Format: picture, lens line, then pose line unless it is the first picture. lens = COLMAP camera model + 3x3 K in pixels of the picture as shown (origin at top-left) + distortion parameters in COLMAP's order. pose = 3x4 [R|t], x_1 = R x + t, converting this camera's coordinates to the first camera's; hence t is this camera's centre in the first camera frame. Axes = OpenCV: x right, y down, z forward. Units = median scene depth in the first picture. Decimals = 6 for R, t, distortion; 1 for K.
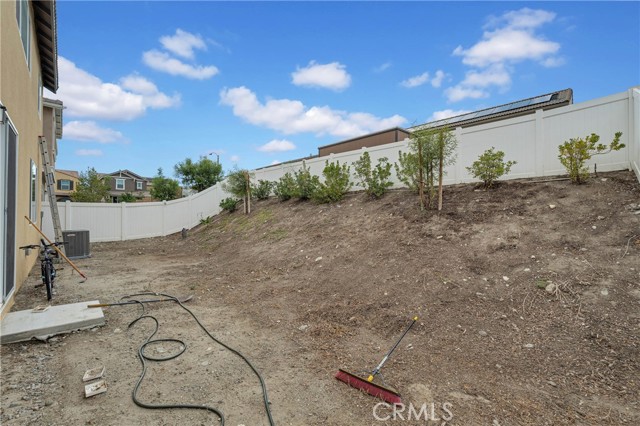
lens RADIAL K [[262.1, 0, 320.0], [0, 262.1, 213.0], [0, 0, 1]] dist [-0.001189, 0.000009]
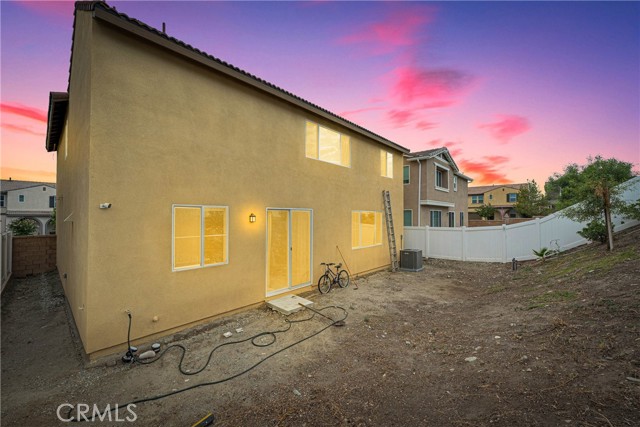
lens RADIAL K [[262.1, 0, 320.0], [0, 262.1, 213.5], [0, 0, 1]] dist [-0.001189, 0.000009]
pose [[0.044201, -0.007267, -0.998996, 0.214637], [0.000197, 0.999974, -0.007265, -0.057836], [0.999023, 0.000125, 0.044201, 0.229142]]
